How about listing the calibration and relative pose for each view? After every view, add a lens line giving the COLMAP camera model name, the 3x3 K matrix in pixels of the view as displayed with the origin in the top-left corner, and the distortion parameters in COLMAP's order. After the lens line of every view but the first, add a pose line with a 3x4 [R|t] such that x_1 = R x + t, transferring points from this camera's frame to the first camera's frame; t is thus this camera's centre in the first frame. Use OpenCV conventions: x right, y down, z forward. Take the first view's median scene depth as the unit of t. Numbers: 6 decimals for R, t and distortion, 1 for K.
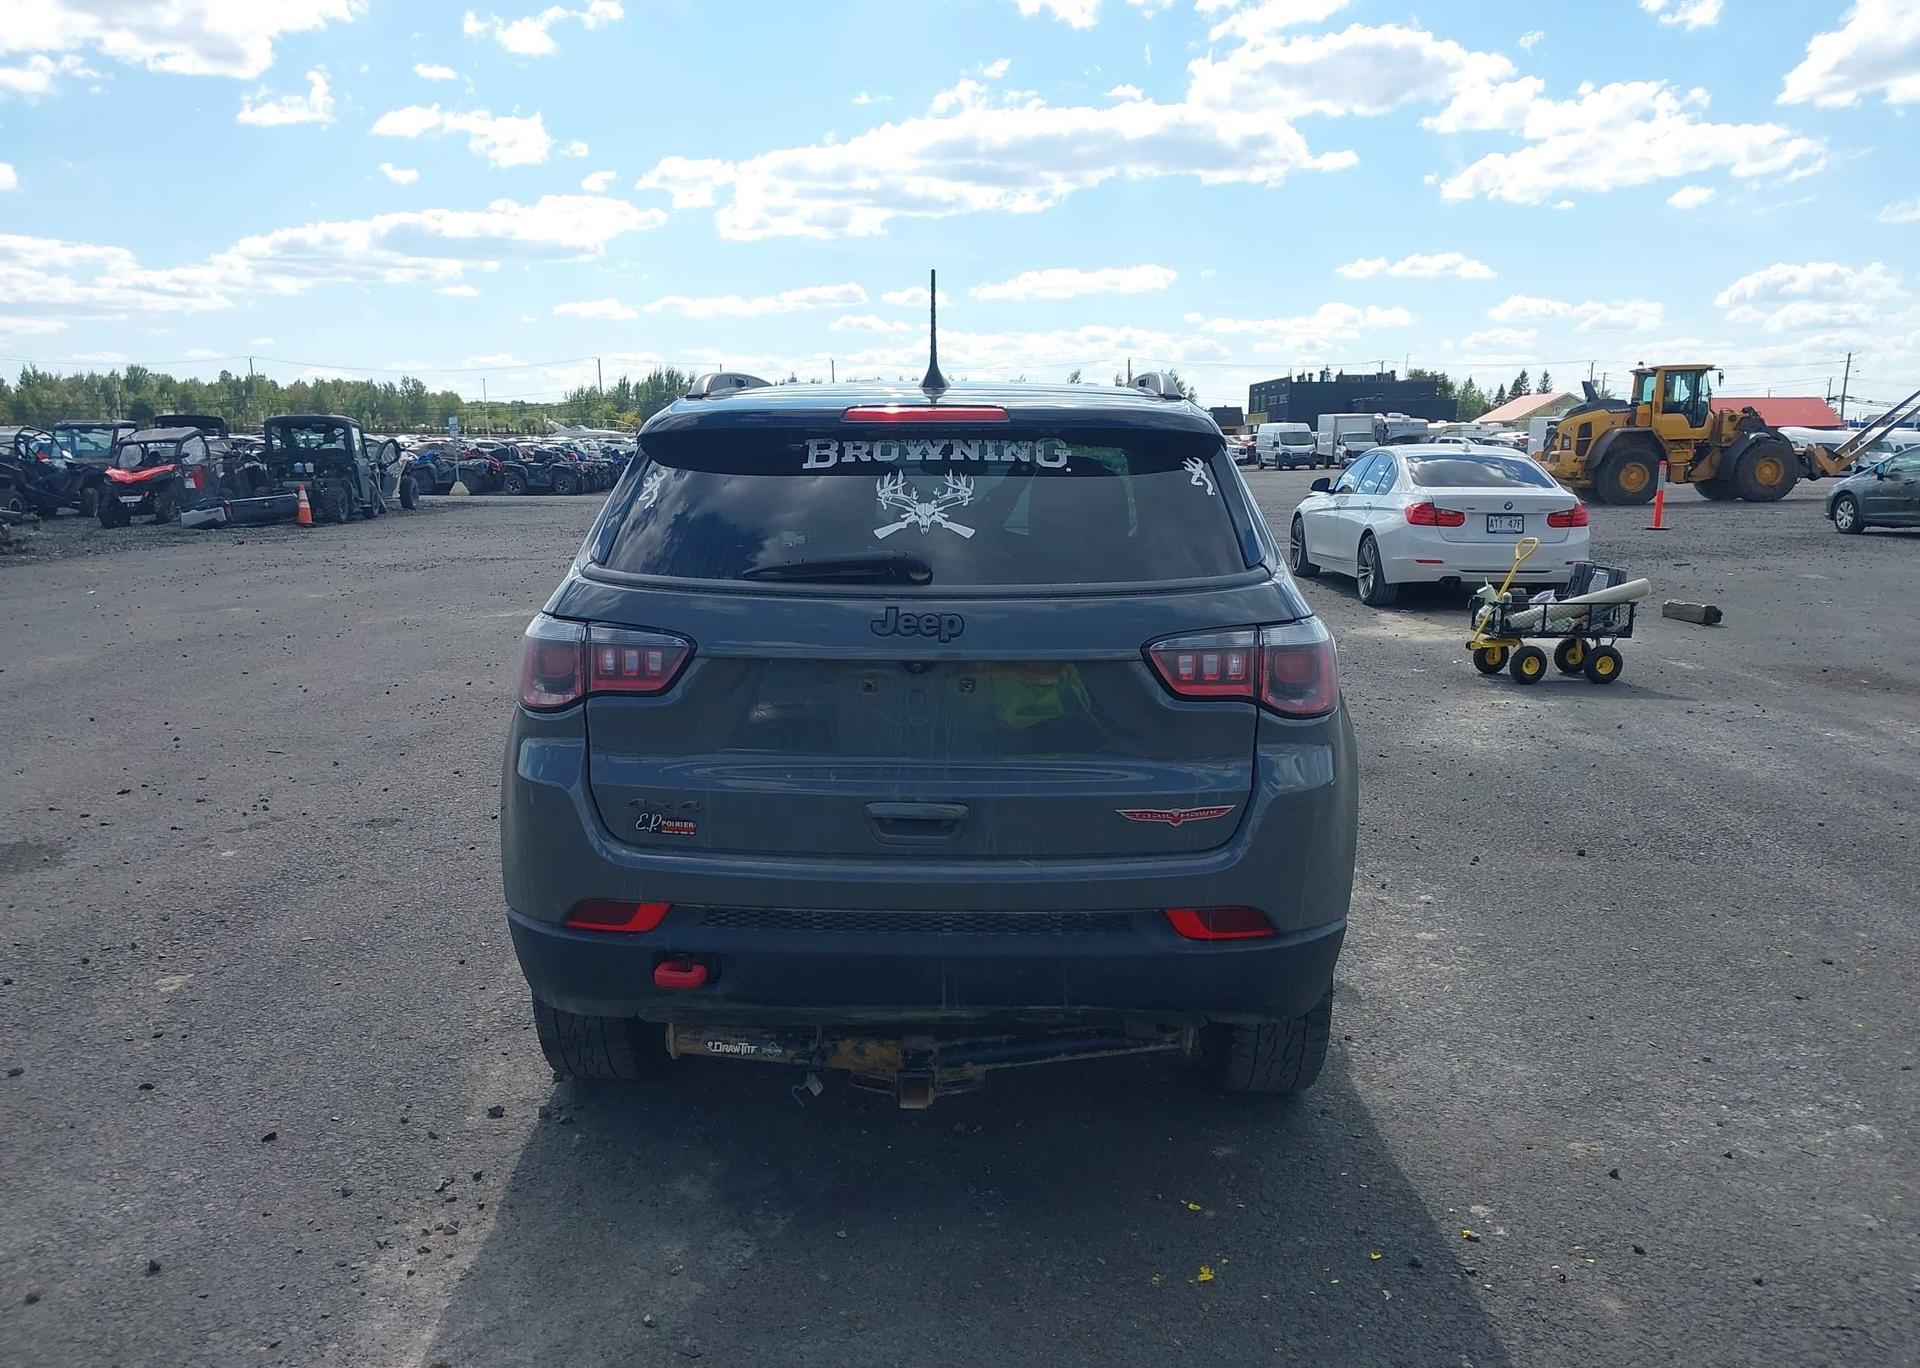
lens RADIAL K [[1540.3, 0, 946.7], [0, 1540.3, 745.4], [0, 0, 1]] dist [0.024639, -0.017619]
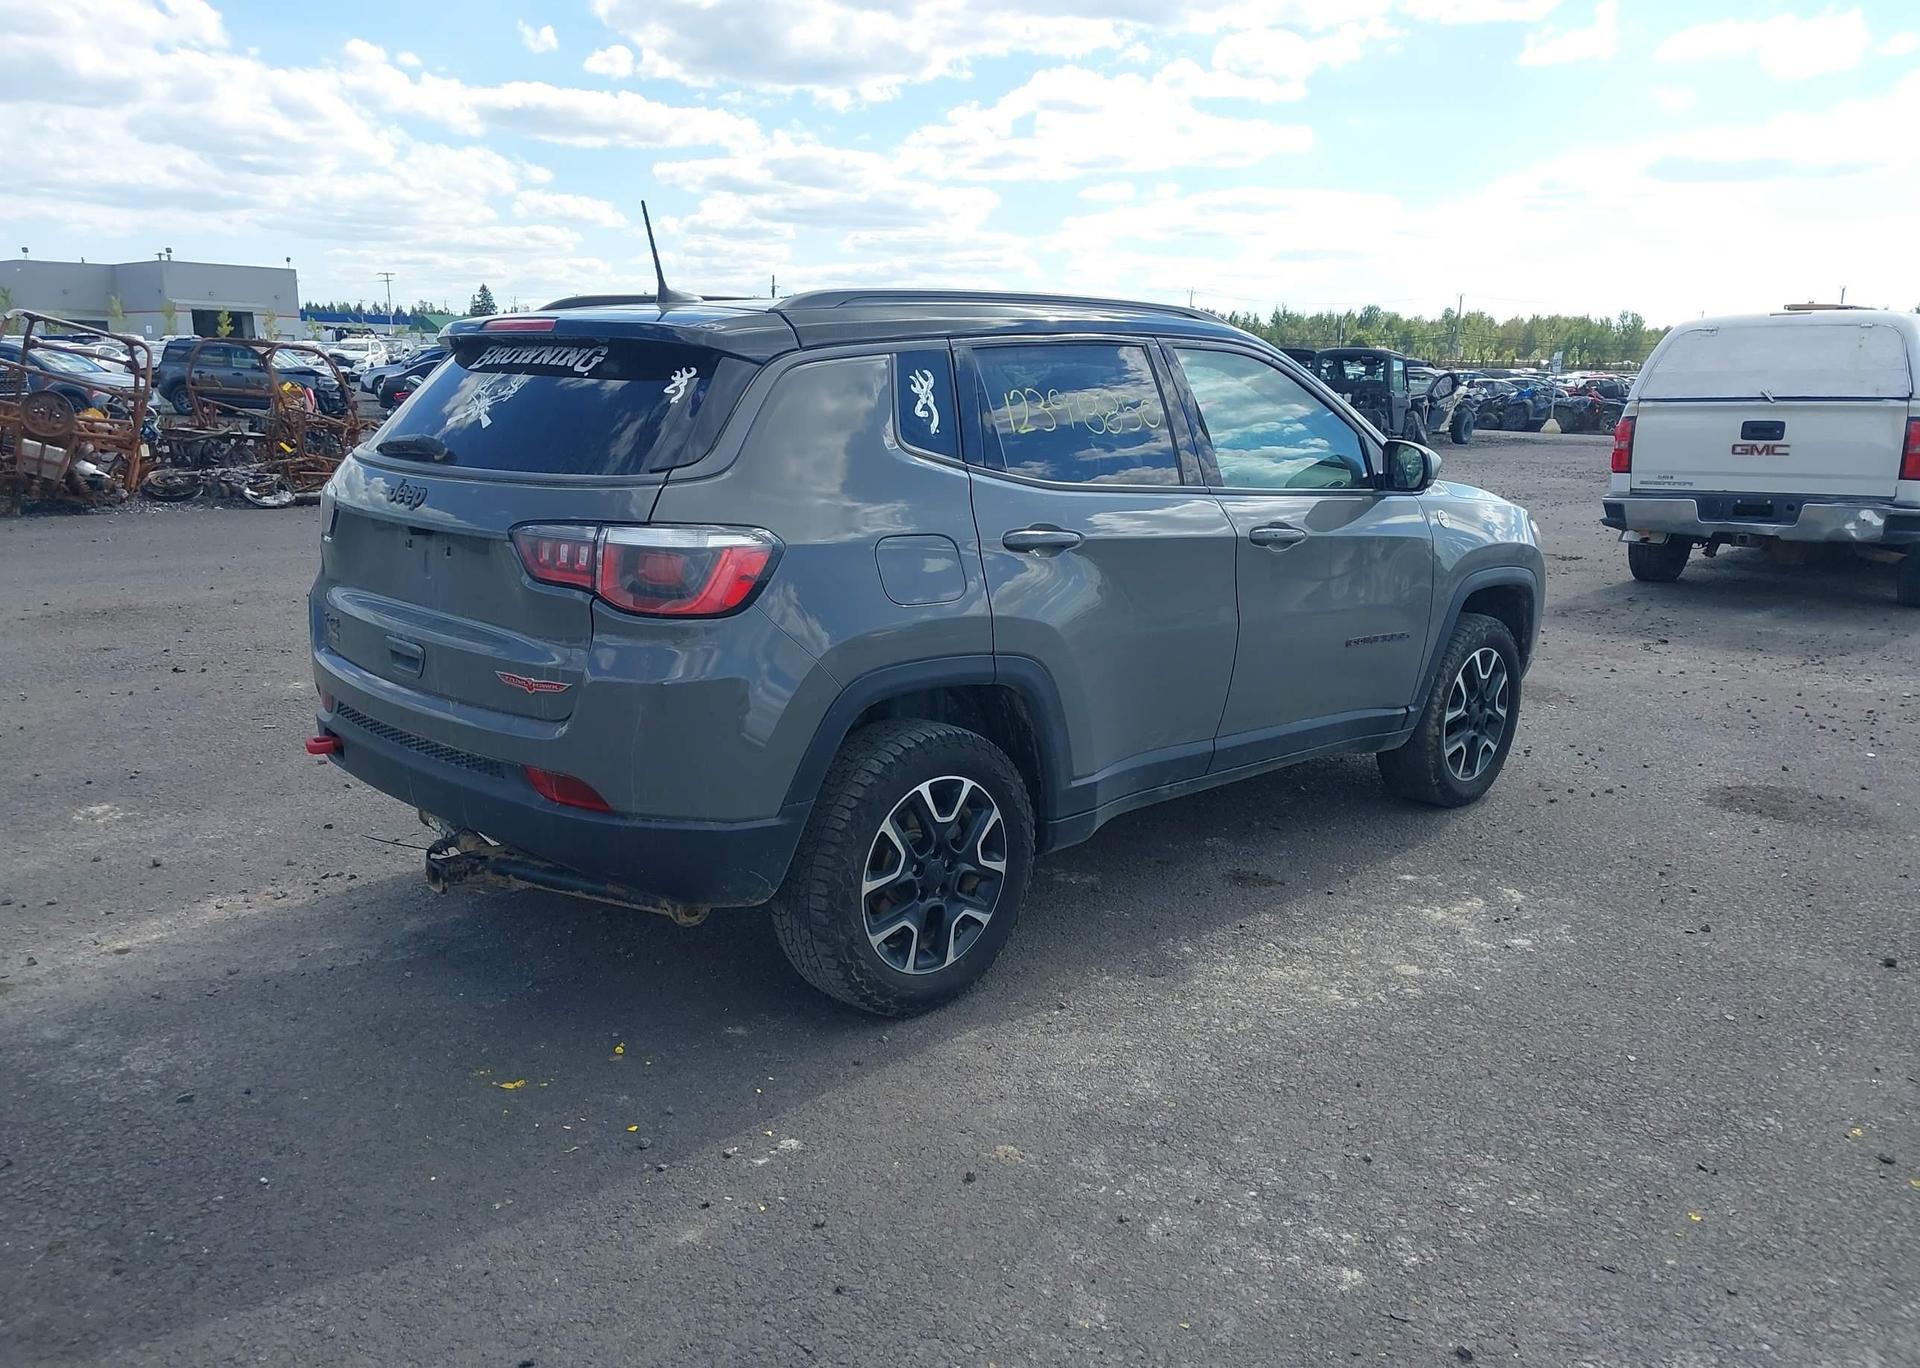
lens RADIAL K [[1516.5, 0, 946.8], [0, 1516.5, 745.3], [0, 0, 1]] dist [0.028221, -0.020448]
pose [[0.726350, 0.179324, -0.663520, 0.126165], [-0.151151, 0.983408, 0.100313, -0.007676], [0.670499, 0.027429, 0.741403, 0.042498]]
